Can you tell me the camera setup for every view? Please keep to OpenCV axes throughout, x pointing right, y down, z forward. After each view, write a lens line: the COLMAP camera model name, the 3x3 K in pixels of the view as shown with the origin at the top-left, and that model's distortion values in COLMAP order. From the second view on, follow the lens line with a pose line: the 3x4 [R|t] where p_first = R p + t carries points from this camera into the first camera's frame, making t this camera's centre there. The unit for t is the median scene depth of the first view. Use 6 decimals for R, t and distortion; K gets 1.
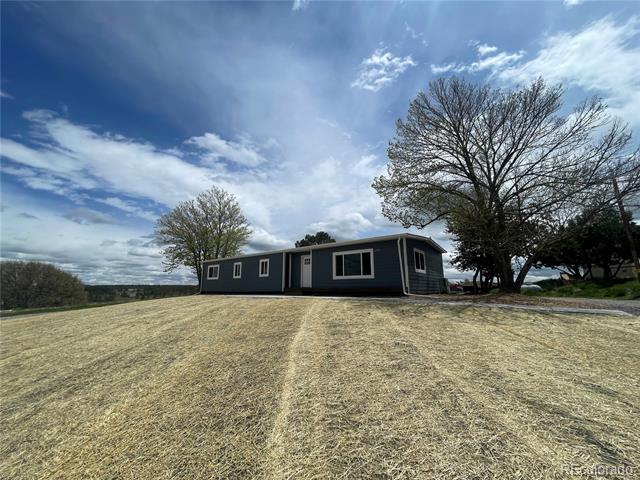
lens RADIAL K [[255.5, 0, 320.0], [0, 255.5, 240.0], [0, 0, 1]] dist [0.000227, 0.000209]
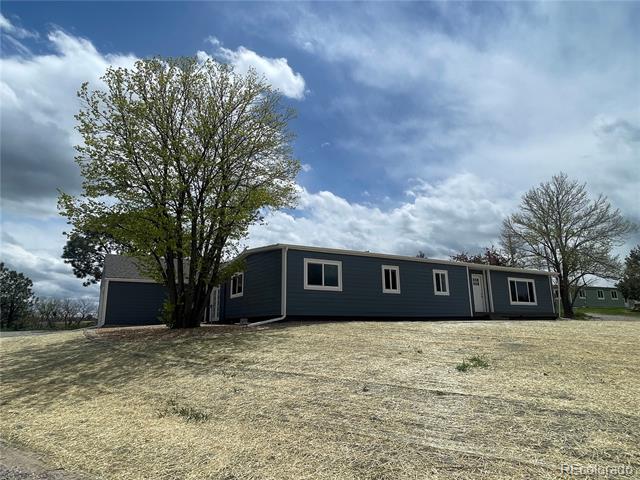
lens RADIAL K [[391.0, 0, 319.4], [0, 391.0, 237.8], [0, 0, 1]] dist [0.002323, 0.000805]
pose [[0.358488, 0.187988, 0.914411, -1.203972], [-0.181045, 0.974918, -0.129450, 0.169704], [-0.915811, -0.119143, 0.383531, 0.815770]]
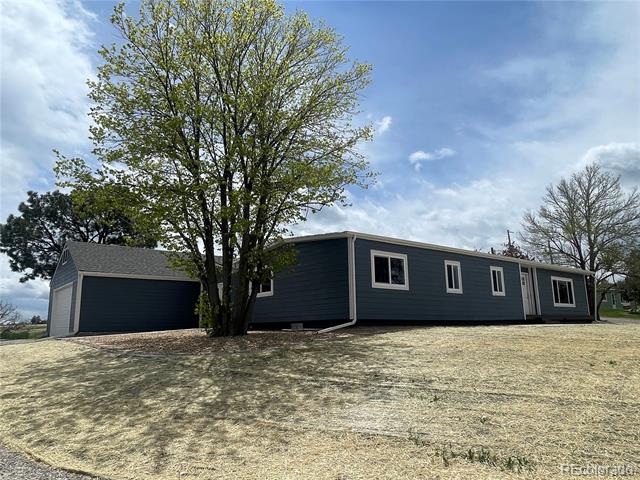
lens RADIAL K [[449.0, 0, 320.0], [0, 449.0, 240.0], [0, 0, 1]] dist [-0.002591, -0.000789]
pose [[0.216178, 0.175176, 0.960510, -1.219545], [-0.184641, 0.973356, -0.135963, 0.213429], [-0.958736, -0.147957, 0.242763, 1.042223]]
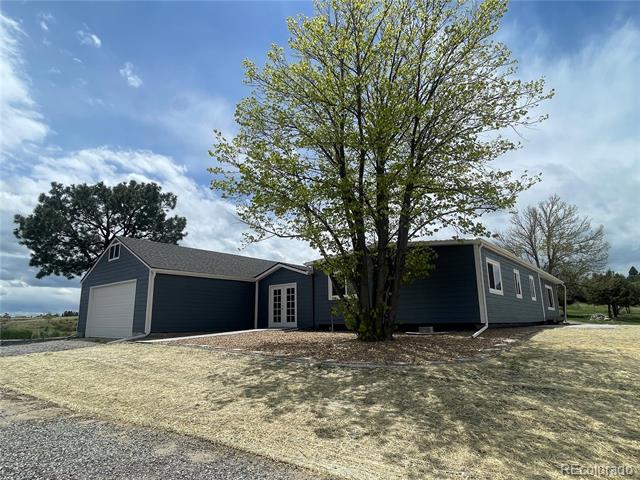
lens RADIAL K [[380.5, 0, 307.4], [0, 380.5, 239.8], [0, 0, 1]] dist [0.000958, 0.000104]
pose [[0.021689, 0.205862, 0.978341, -1.150129], [-0.195143, 0.960620, -0.197807, 0.276168], [-0.980535, -0.186626, 0.061007, 1.405865]]
